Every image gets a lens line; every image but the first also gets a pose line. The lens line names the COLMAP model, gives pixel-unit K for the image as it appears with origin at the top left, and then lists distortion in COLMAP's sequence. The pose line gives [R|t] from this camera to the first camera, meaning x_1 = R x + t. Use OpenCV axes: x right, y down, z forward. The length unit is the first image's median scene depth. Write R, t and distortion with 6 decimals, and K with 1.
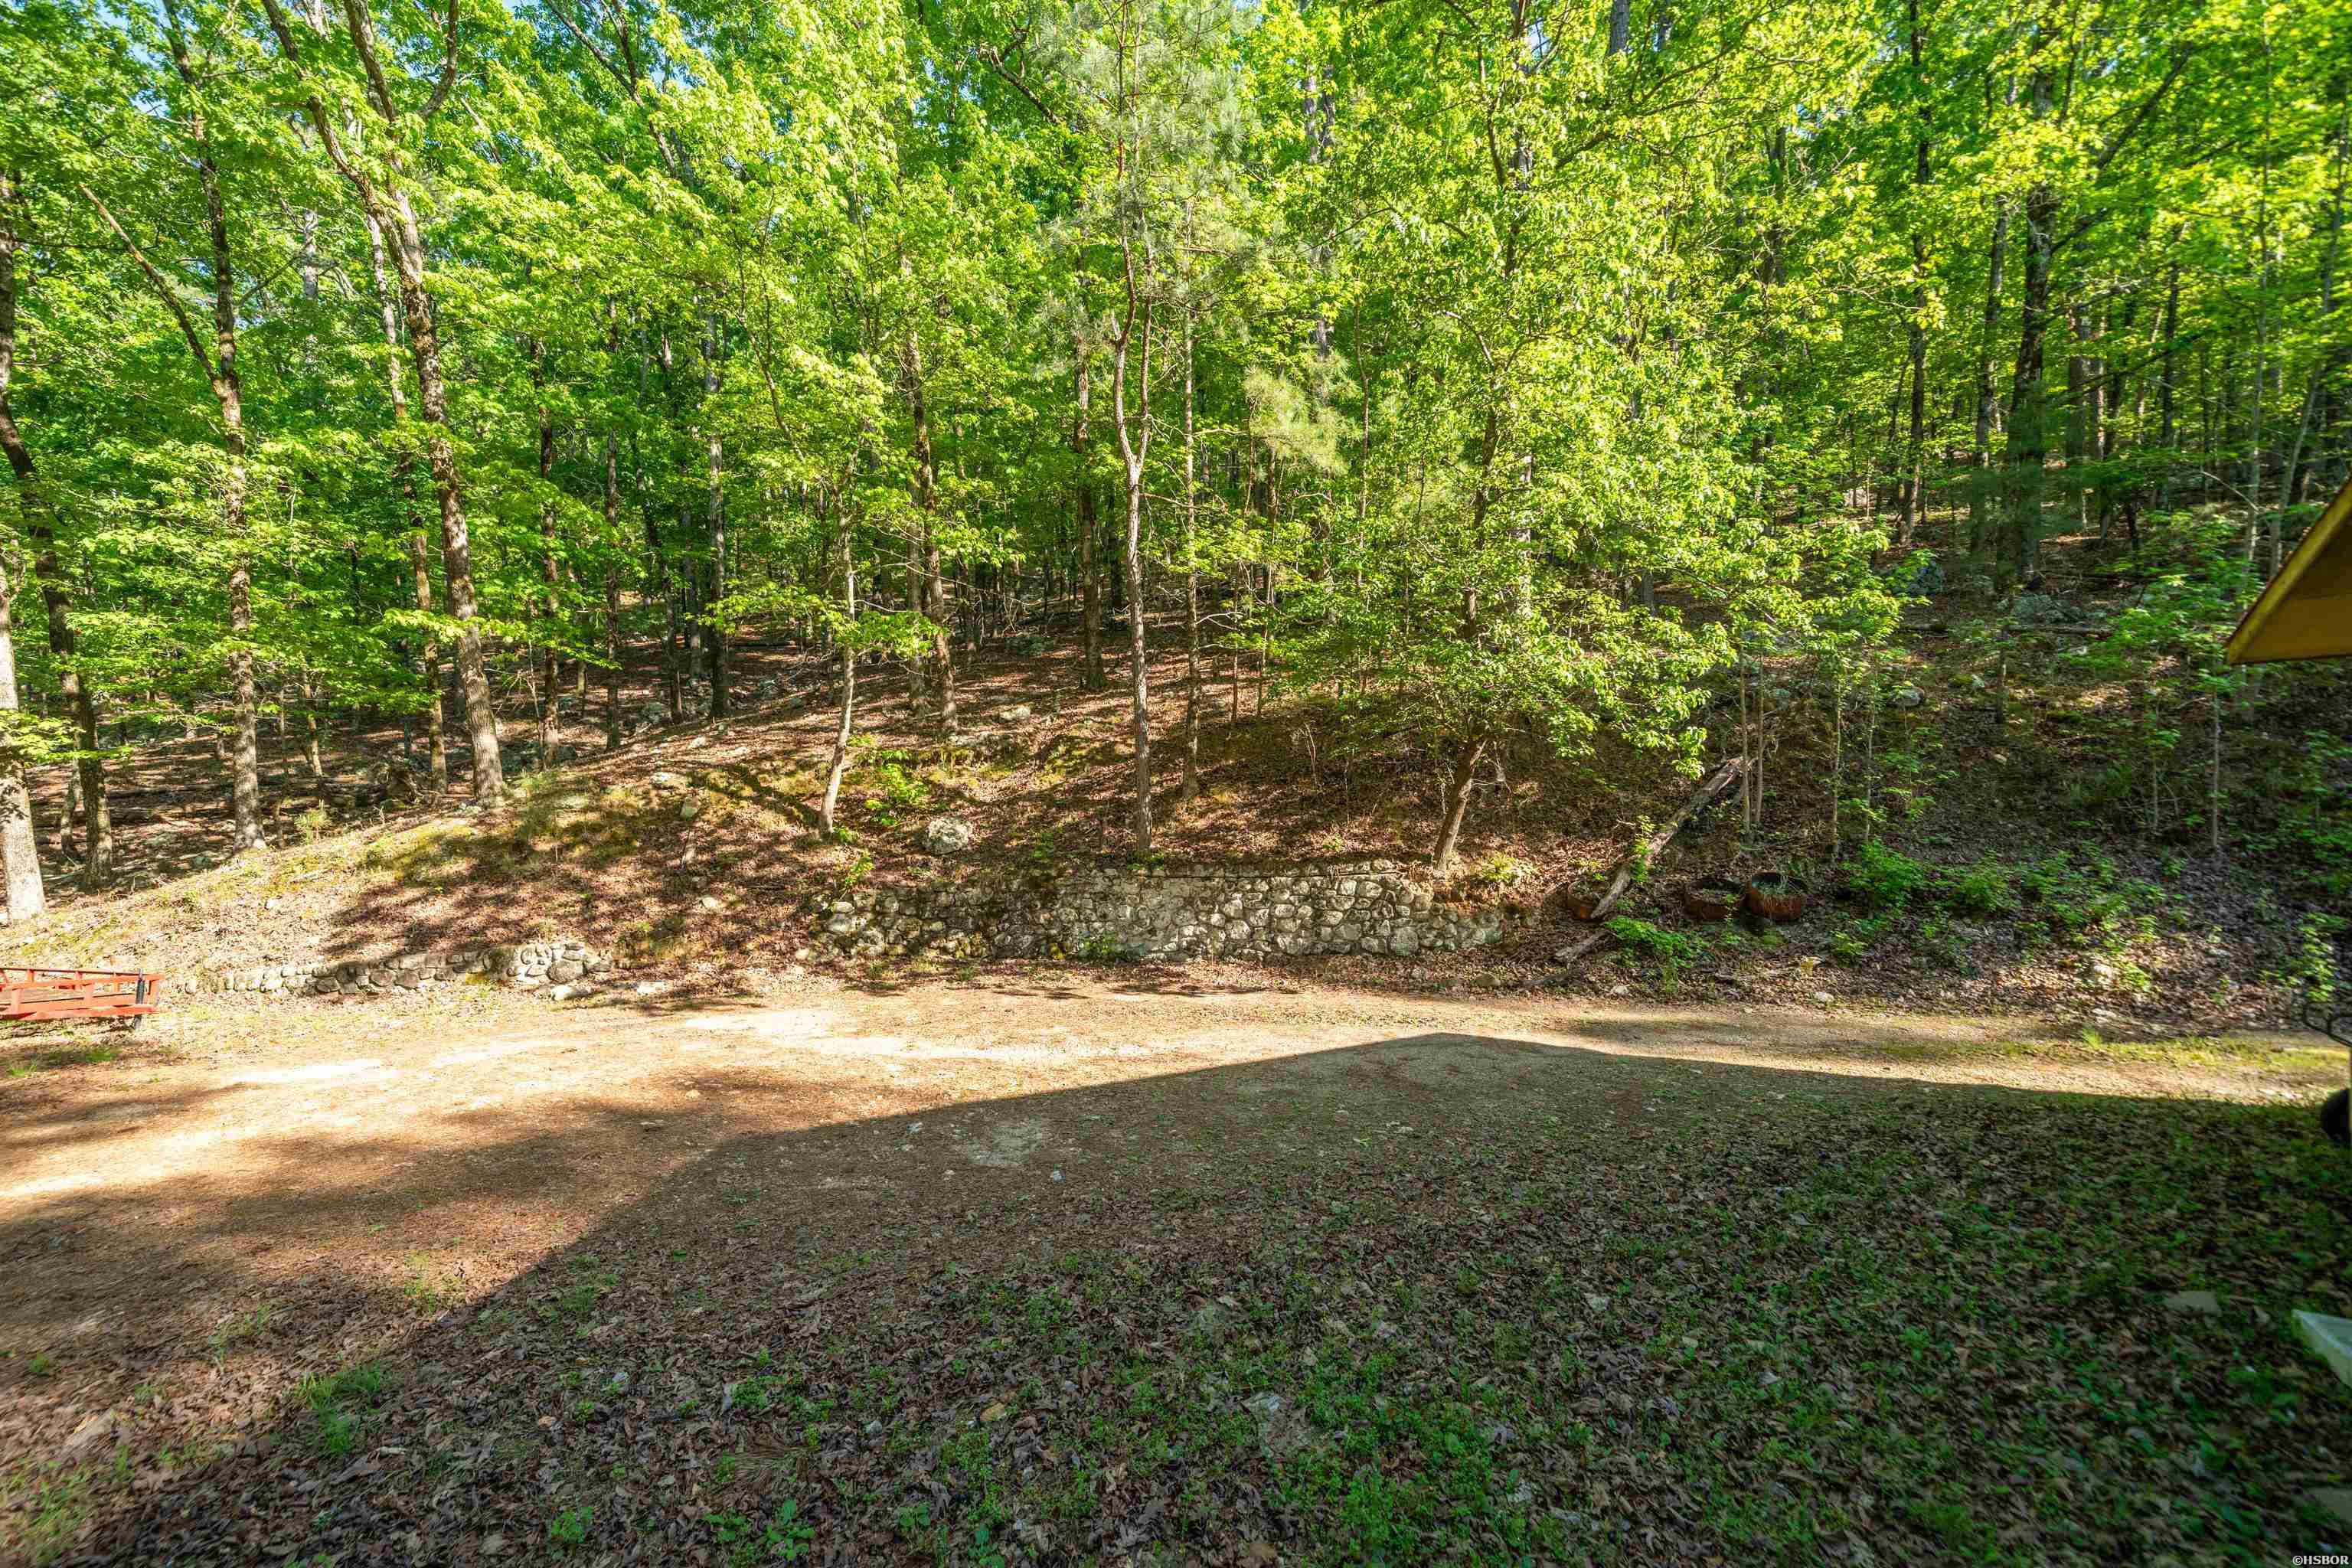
lens RADIAL K [[902.6, 0, 1155.0], [0, 902.6, 818.5], [0, 0, 1]] dist [0.000443, 0.000834]
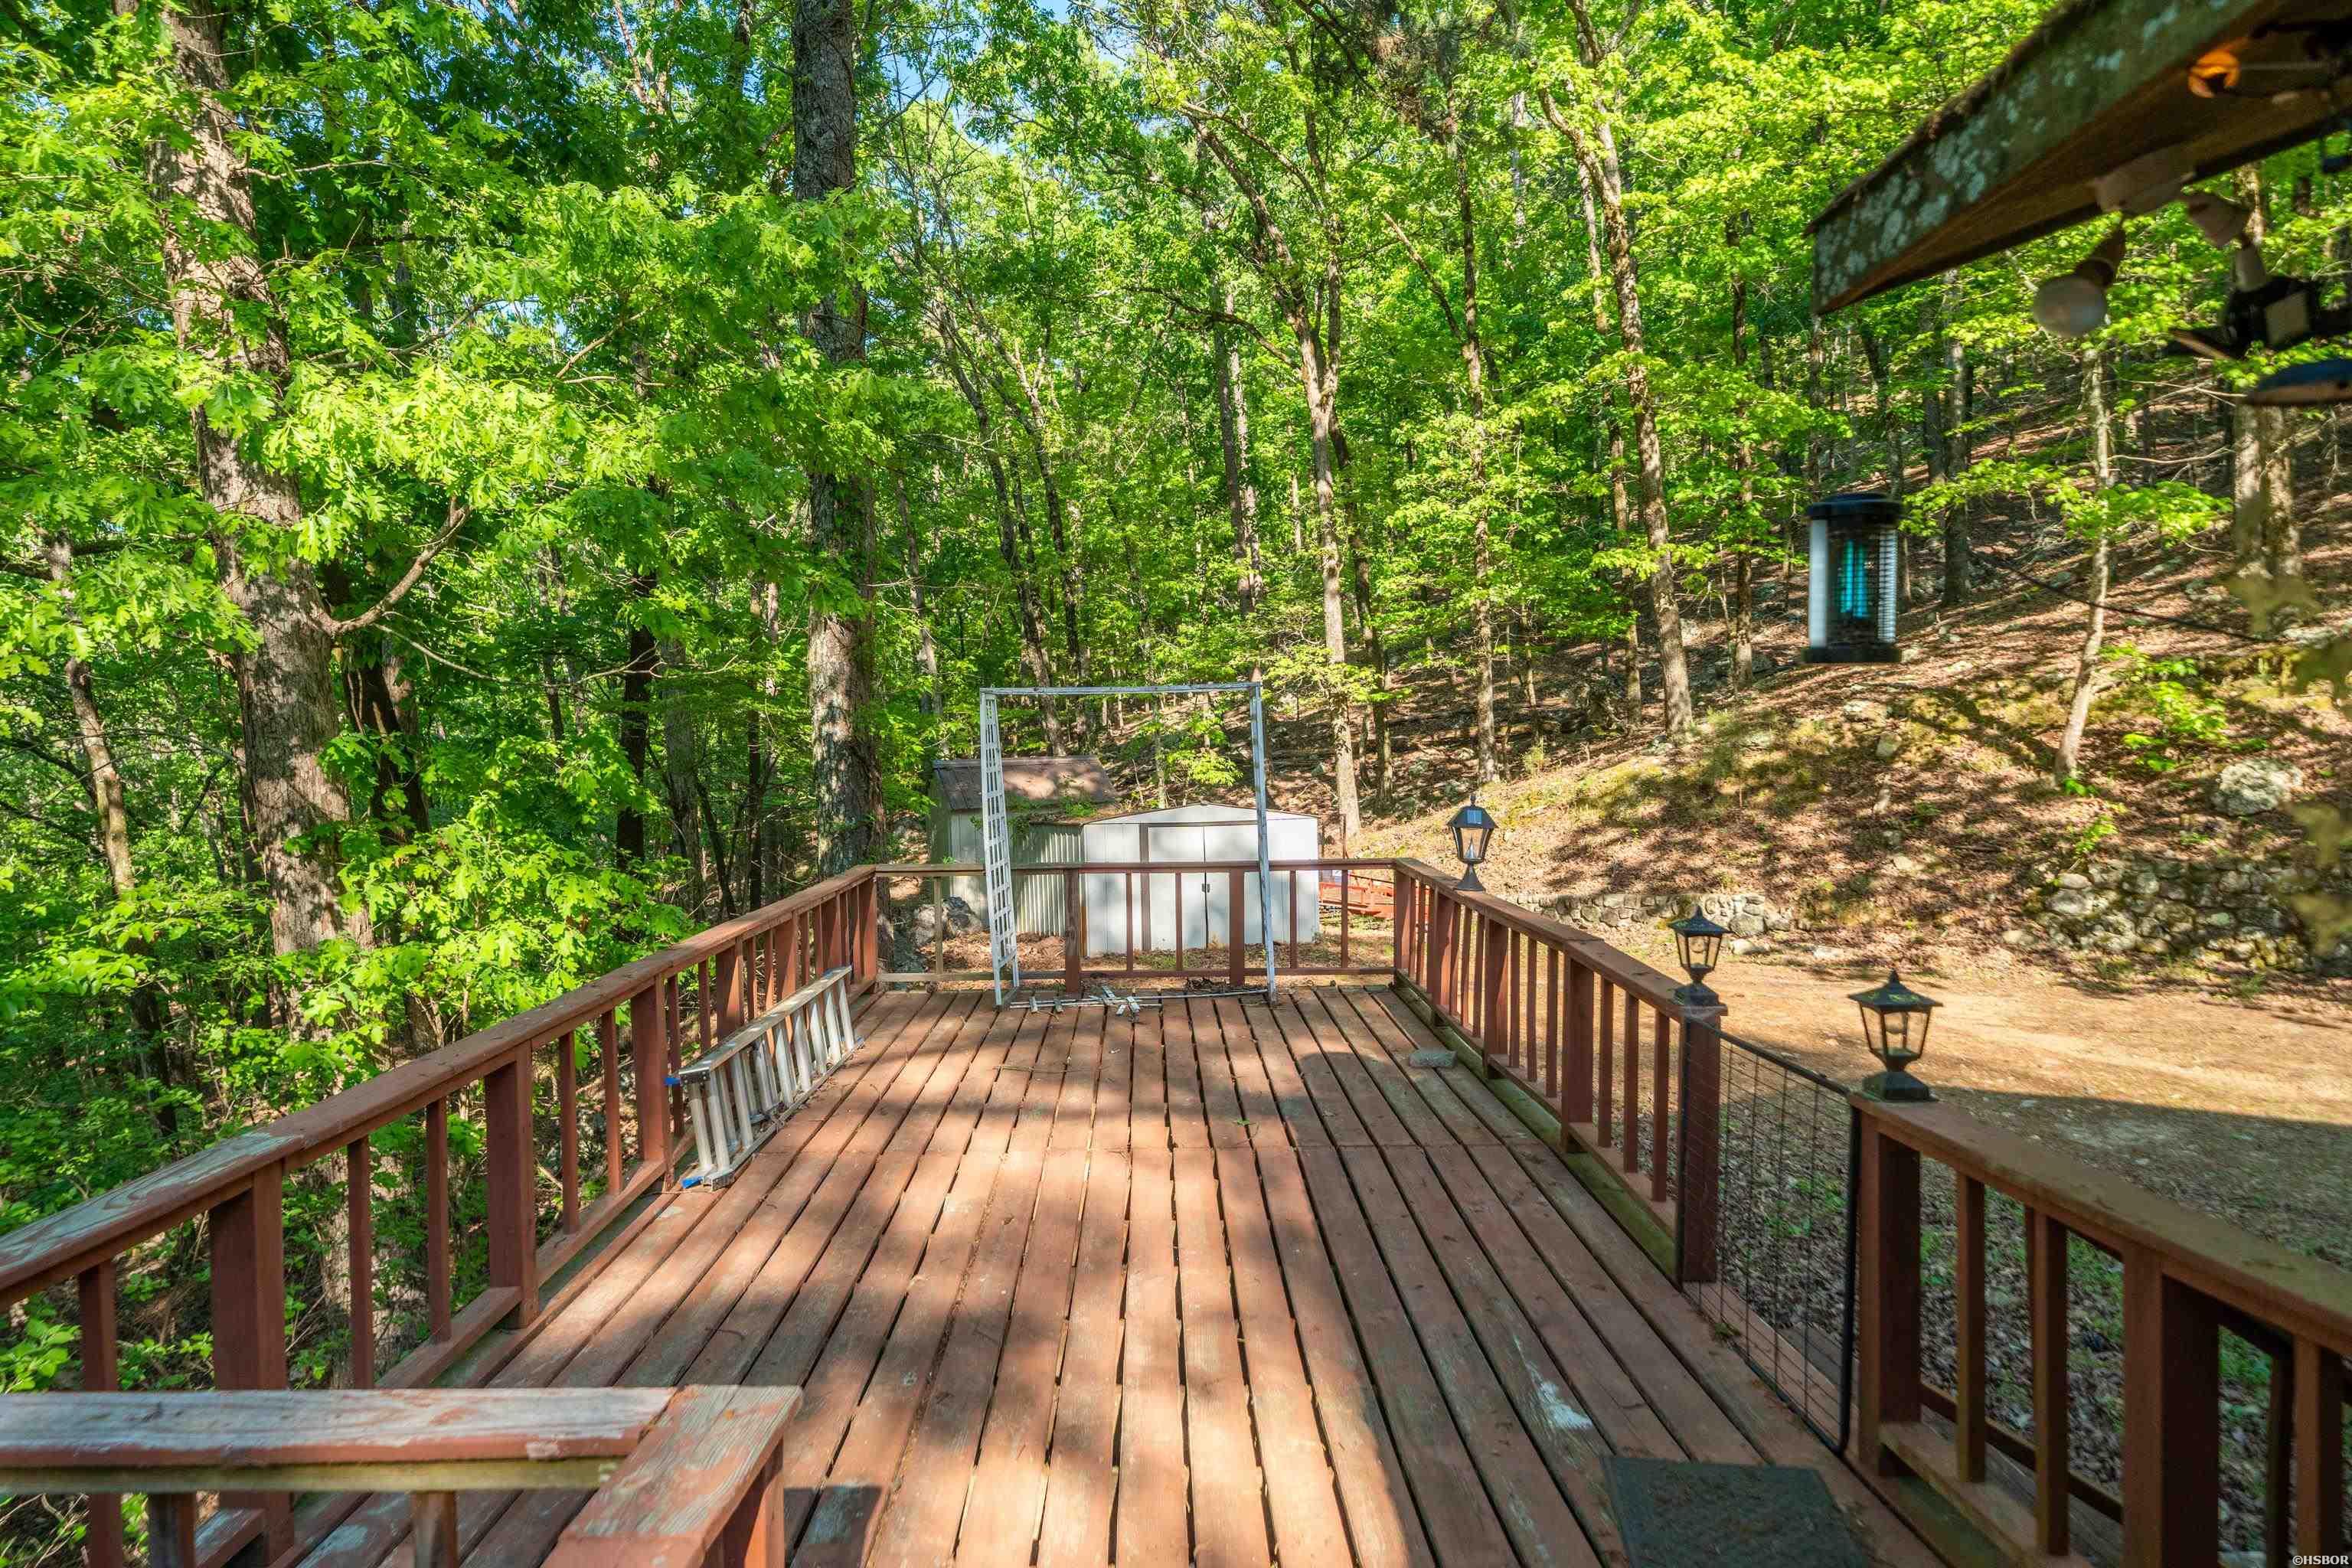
lens RADIAL K [[1495.2, 0, 1169.1], [0, 1495.2, 778.6], [0, 0, 1]] dist [-0.001115, -0.004293]
pose [[0.564818, 0.022360, -0.824912, 0.239883], [0.011740, 0.999314, 0.035126, -0.038002], [0.825132, -0.029524, 0.564168, -0.306699]]
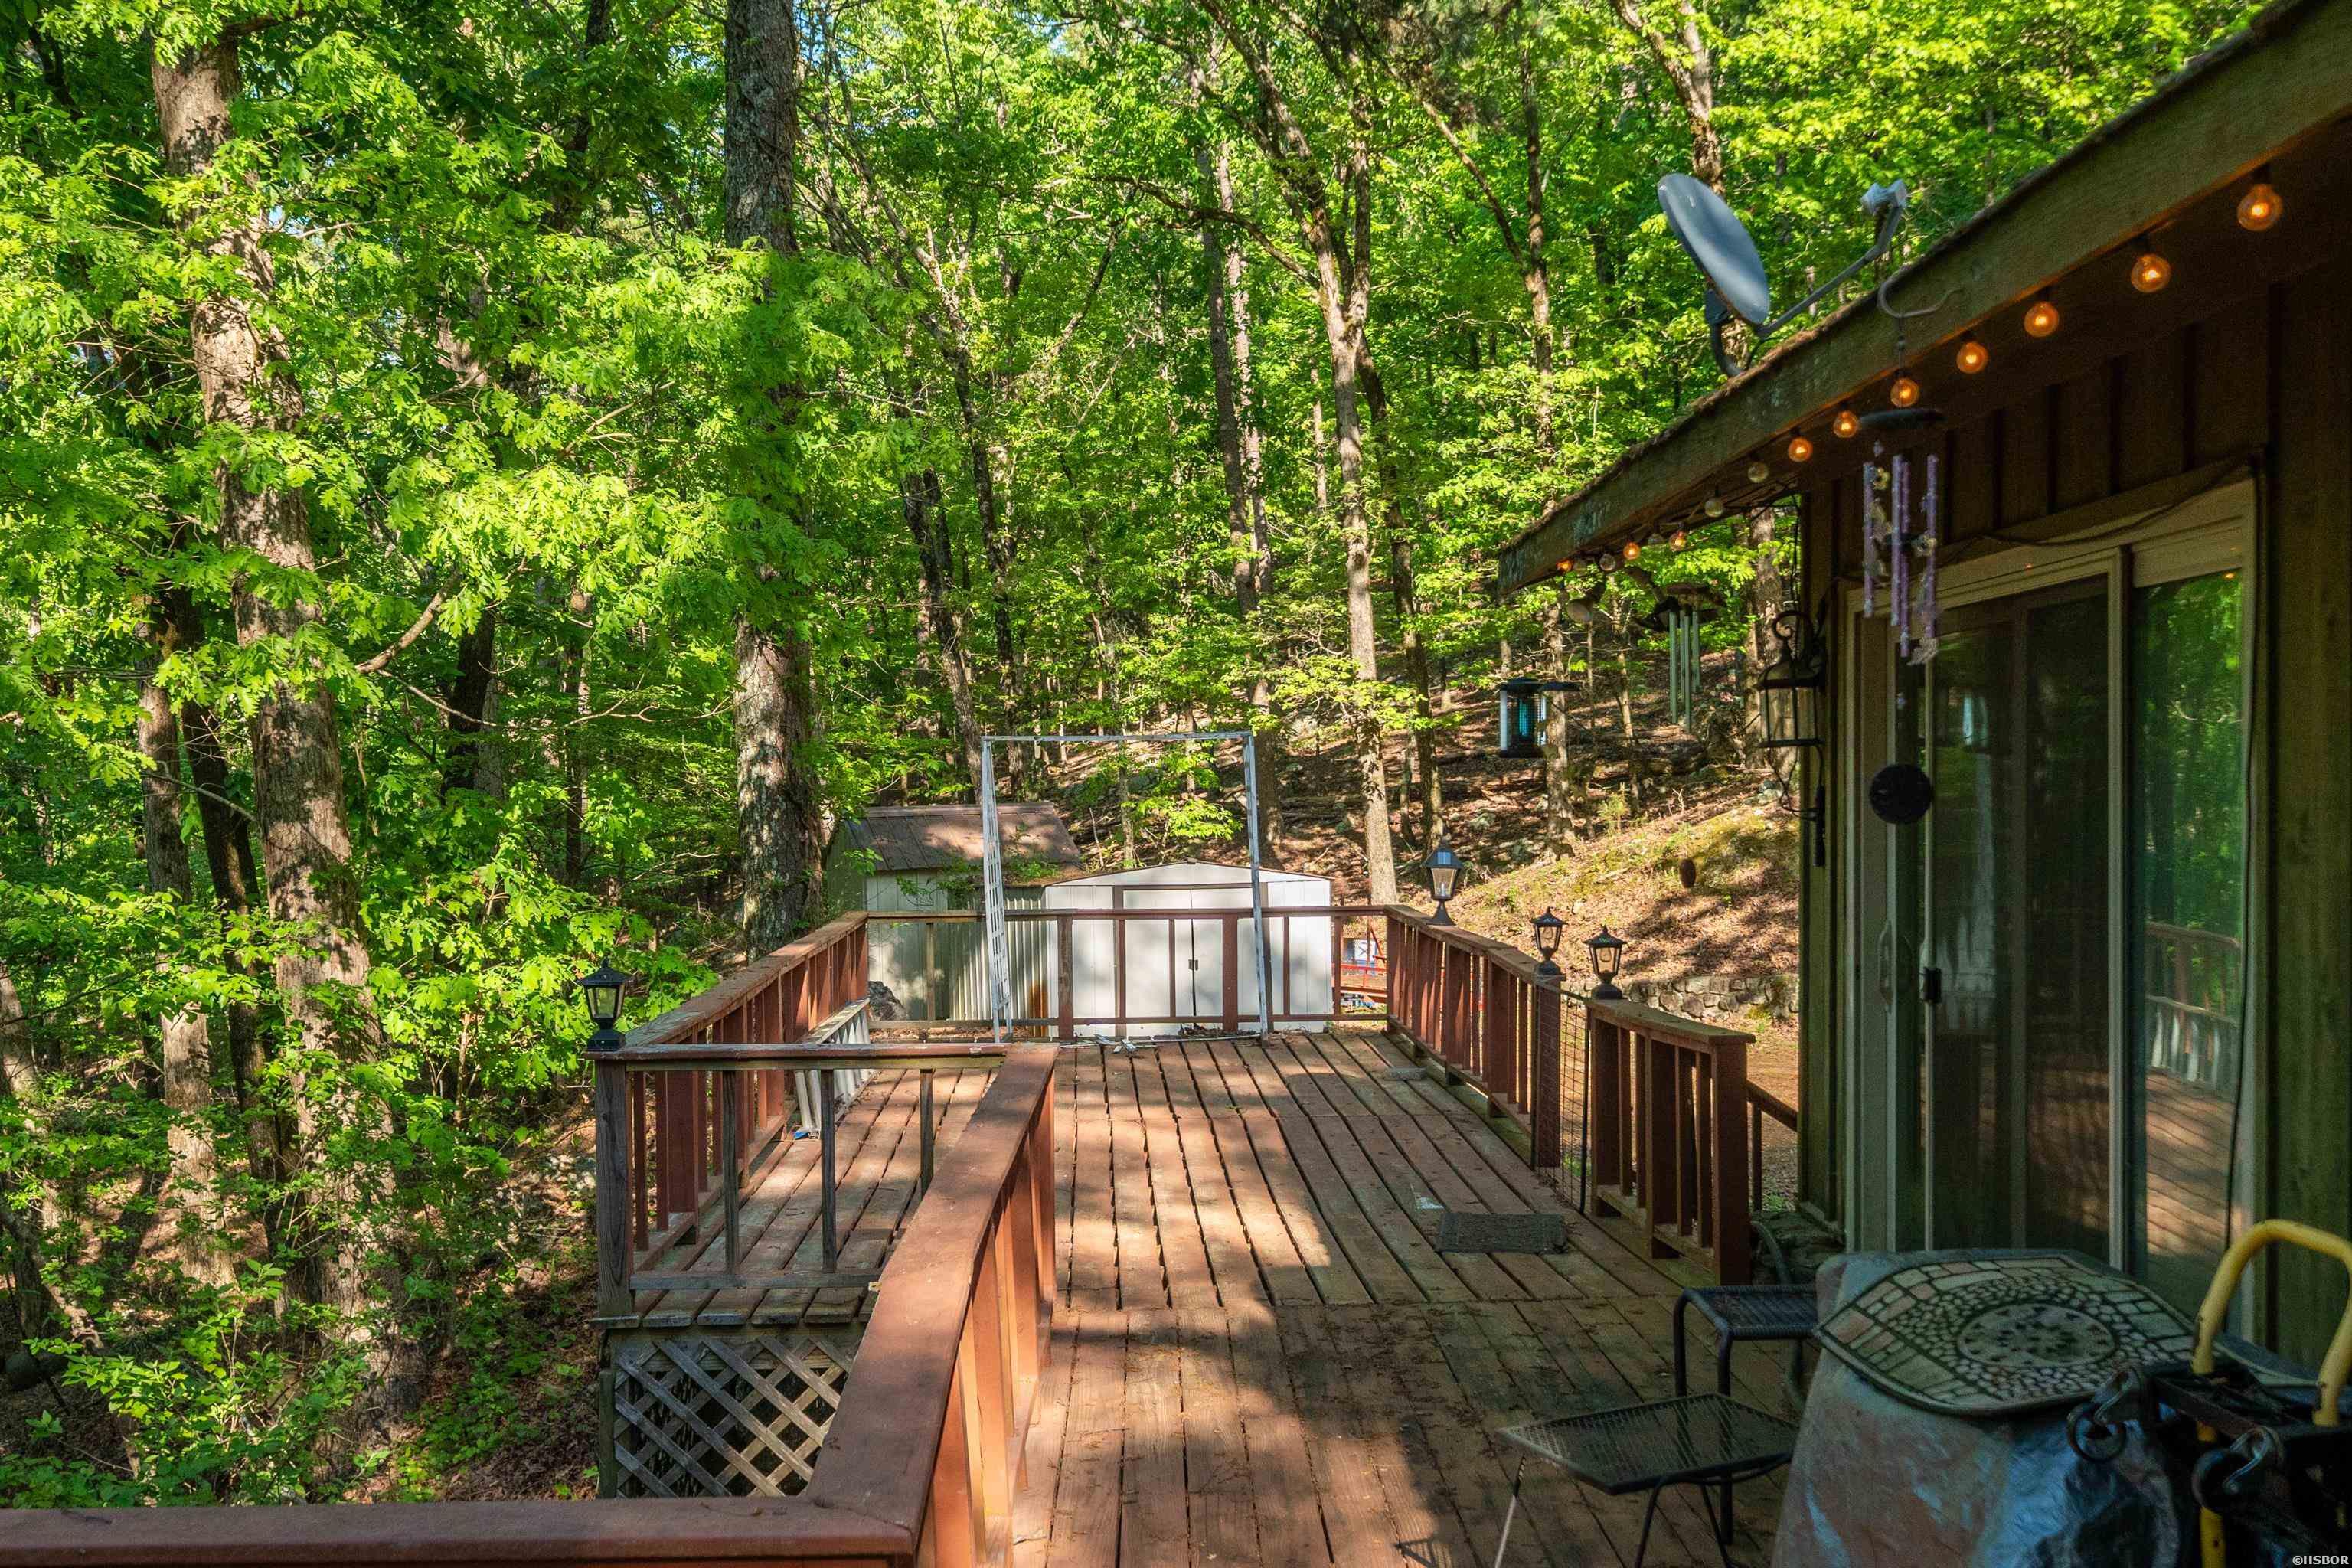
lens RADIAL K [[2445.3, 0, 1175.0], [0, 2445.3, 791.2], [0, 0, 1]] dist [-0.074647, 0.000000]
pose [[0.582218, 0.007859, -0.812994, 0.594164], [0.007042, 0.999867, 0.014709, -0.046300], [0.813002, -0.014288, 0.582086, -0.572048]]
